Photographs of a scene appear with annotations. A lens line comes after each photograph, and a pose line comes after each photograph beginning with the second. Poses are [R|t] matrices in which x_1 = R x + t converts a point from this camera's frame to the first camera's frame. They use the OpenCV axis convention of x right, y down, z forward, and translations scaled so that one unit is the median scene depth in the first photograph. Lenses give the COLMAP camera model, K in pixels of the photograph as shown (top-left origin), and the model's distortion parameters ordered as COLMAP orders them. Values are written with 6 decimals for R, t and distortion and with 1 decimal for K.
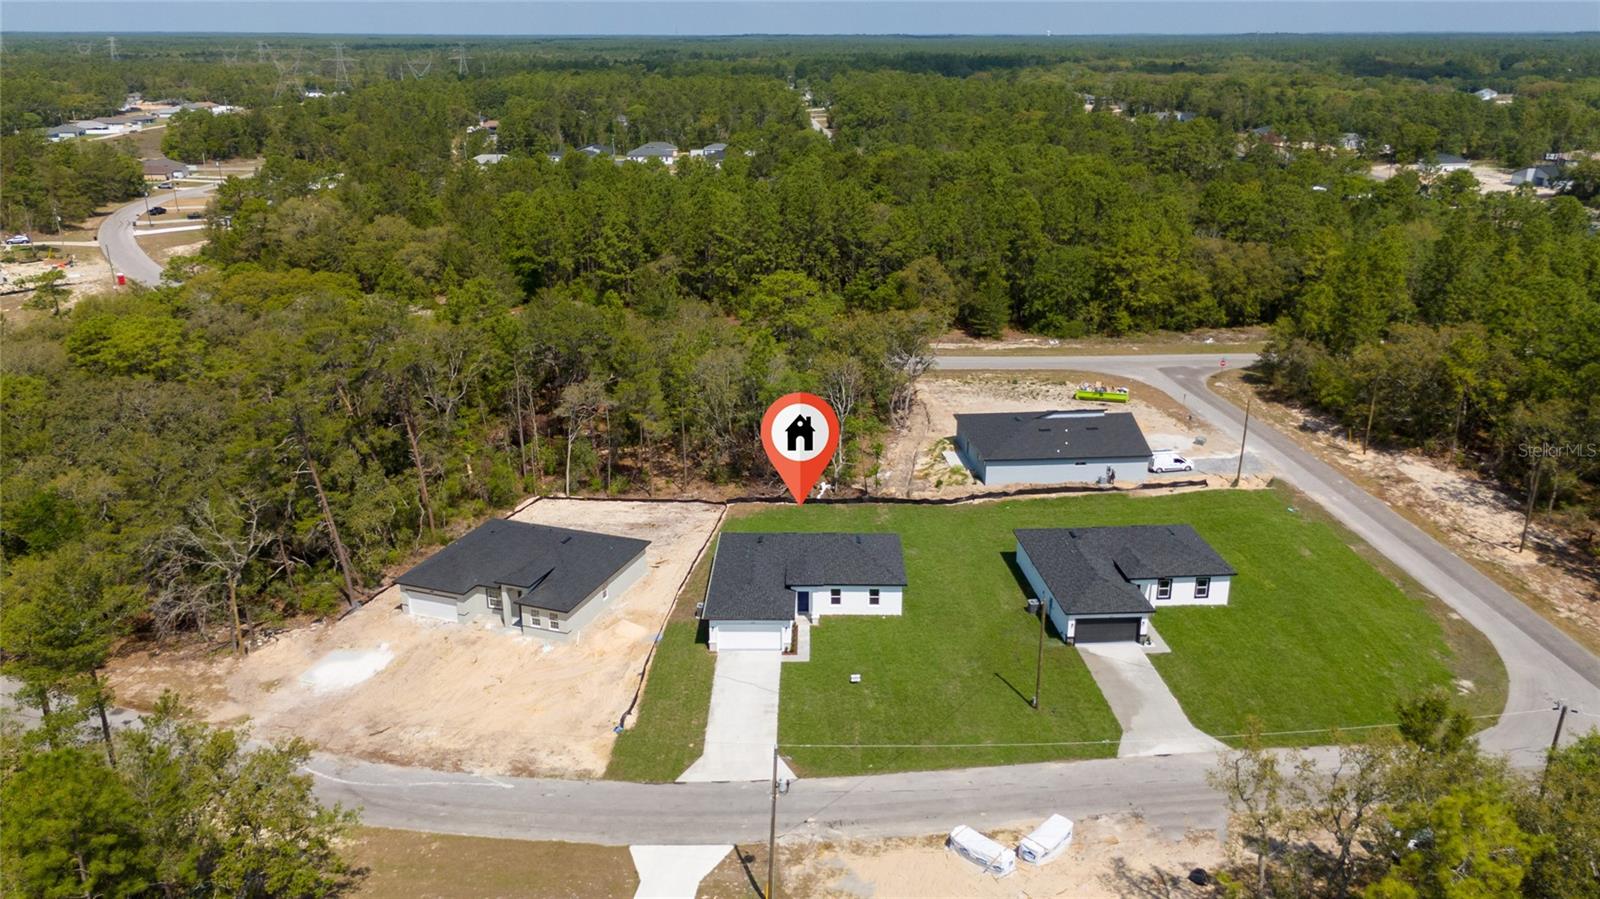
lens RADIAL K [[1167.4, 0, 804.0], [0, 1167.4, 455.2], [0, 0, 1]] dist [0.082657, -0.069876]
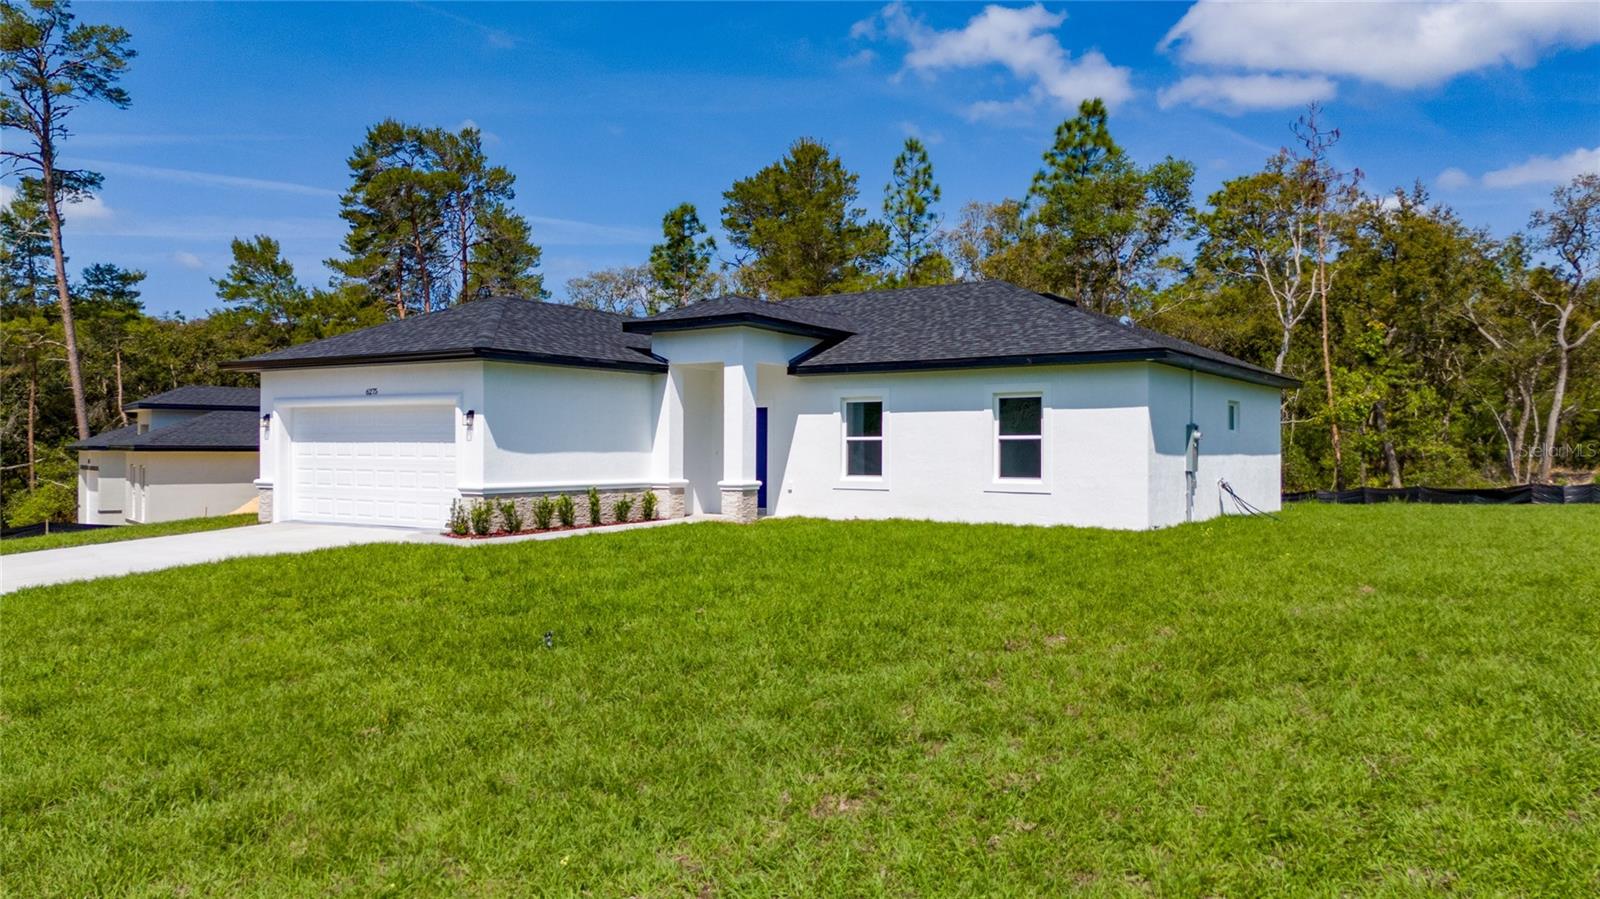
lens RADIAL K [[1167.4, 0, 804.0], [0, 1167.4, 455.2], [0, 0, 1]] dist [0.082657, -0.069876]
pose [[0.836021, 0.008488, -0.548632, 0.118682], [-0.190960, 0.941874, -0.276418, 0.157547], [0.514396, 0.335858, 0.789048, 0.673819]]
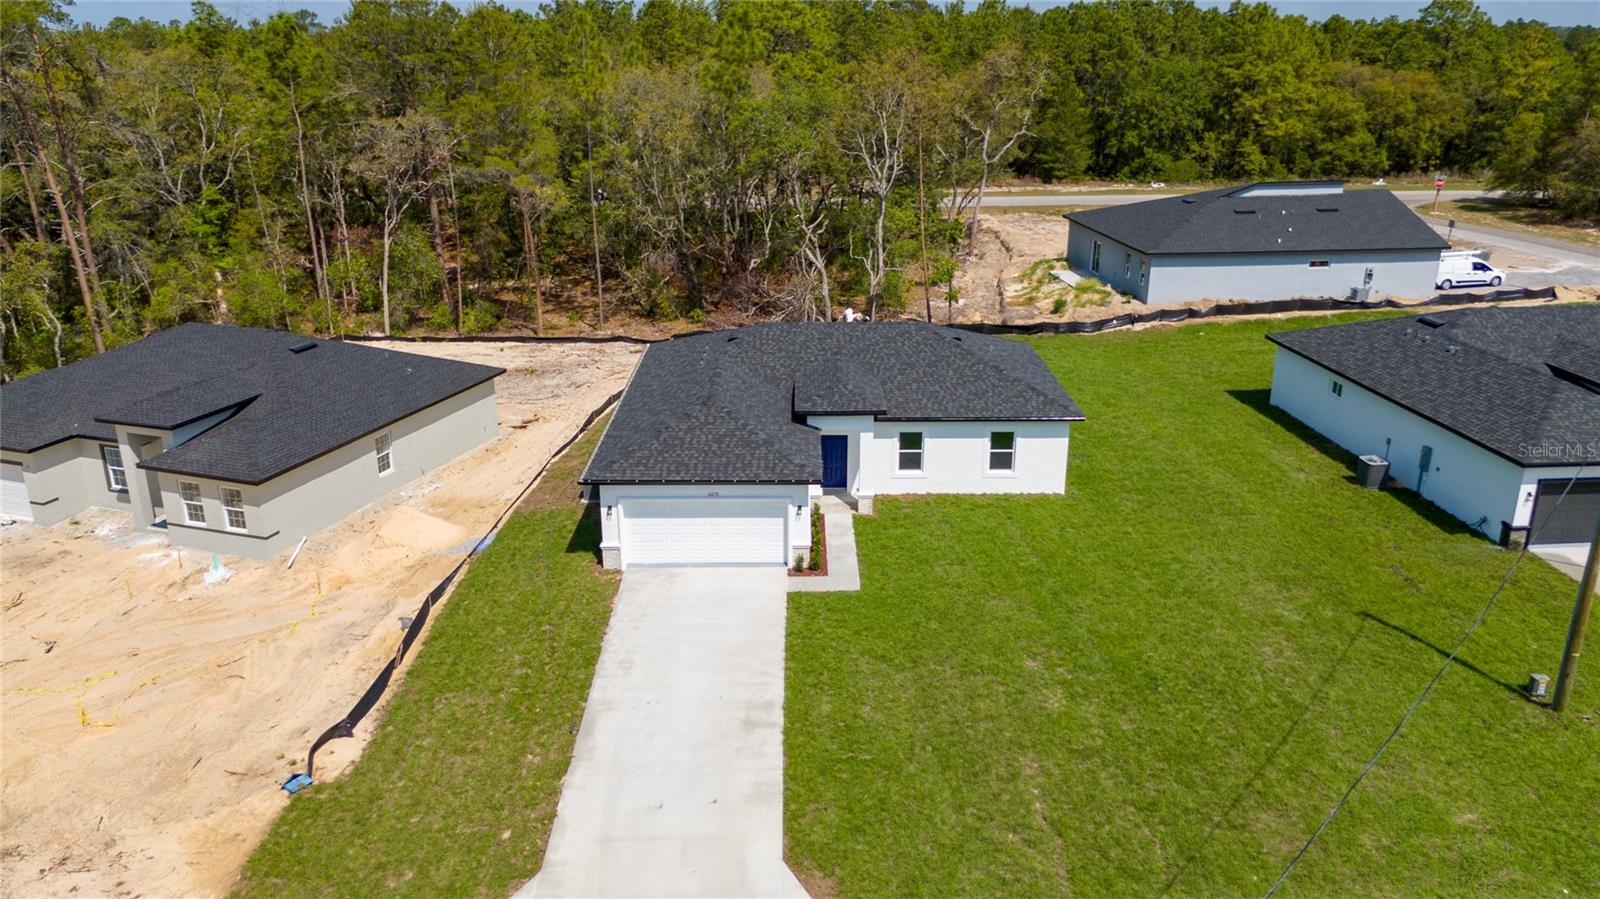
lens RADIAL K [[1172.2, 0, 804.2], [0, 1172.2, 449.8], [0, 0, 1]] dist [0.080419, -0.090131]
pose [[0.999832, -0.004764, 0.017717, -0.015856], [0.004900, 0.999959, -0.007656, 0.102689], [-0.017680, 0.007741, 0.999814, 0.475463]]
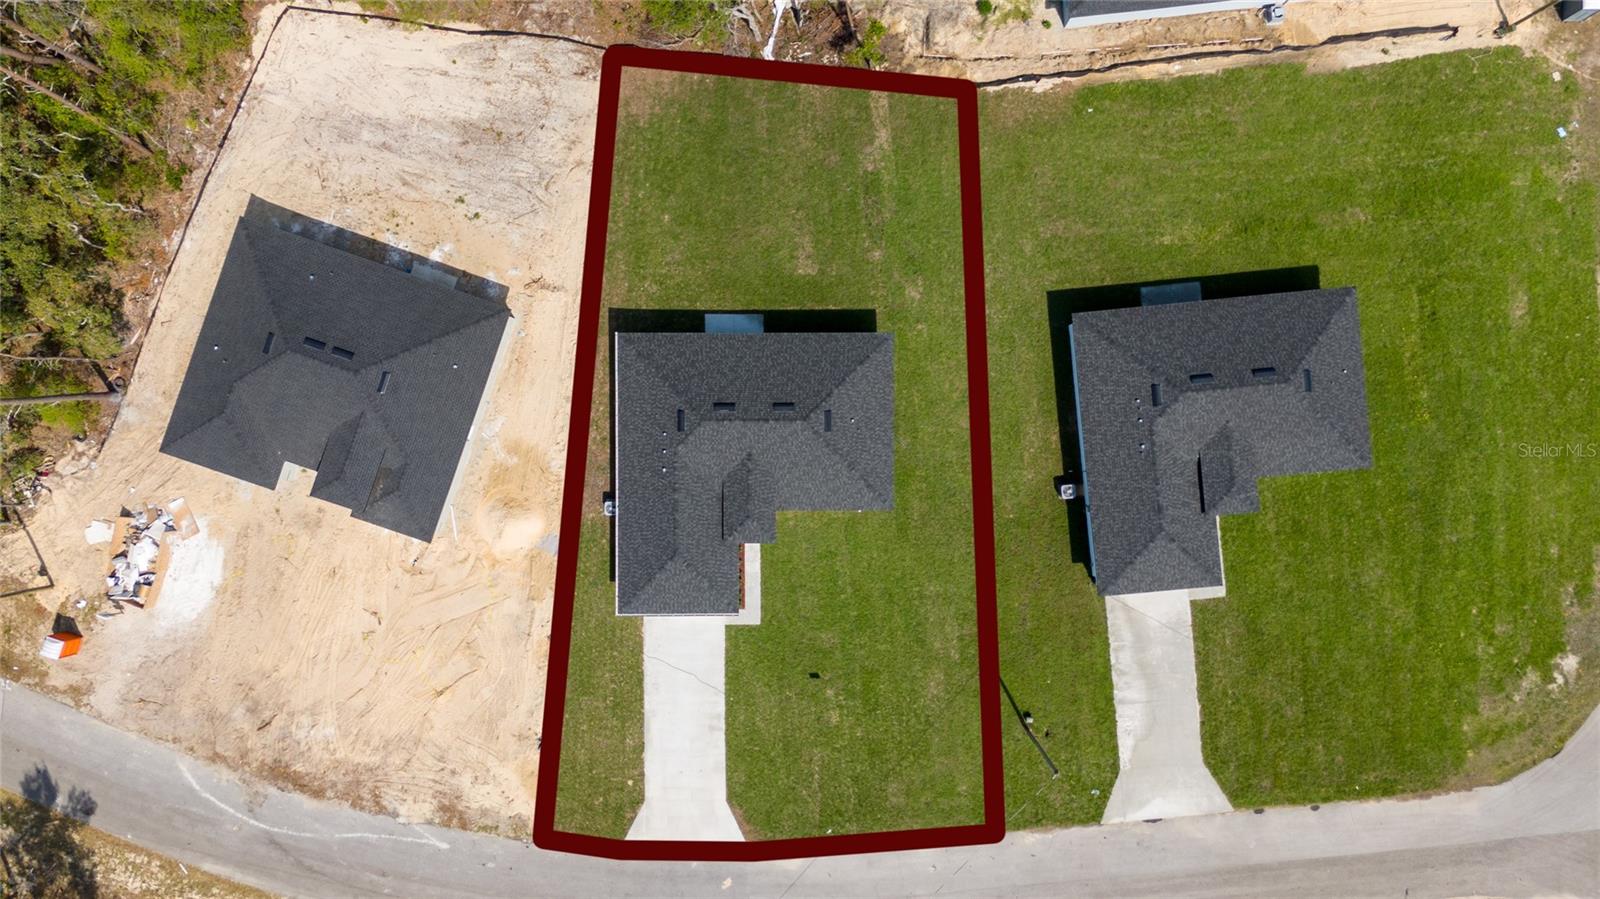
lens RADIAL K [[1167.4, 0, 804.0], [0, 1167.4, 455.2], [0, 0, 1]] dist [0.082657, -0.069876]
pose [[0.999841, -0.015706, -0.008455, 0.033004], [0.013189, 0.331836, 0.943245, -0.471039], [-0.012009, -0.943206, 0.331991, 0.651448]]
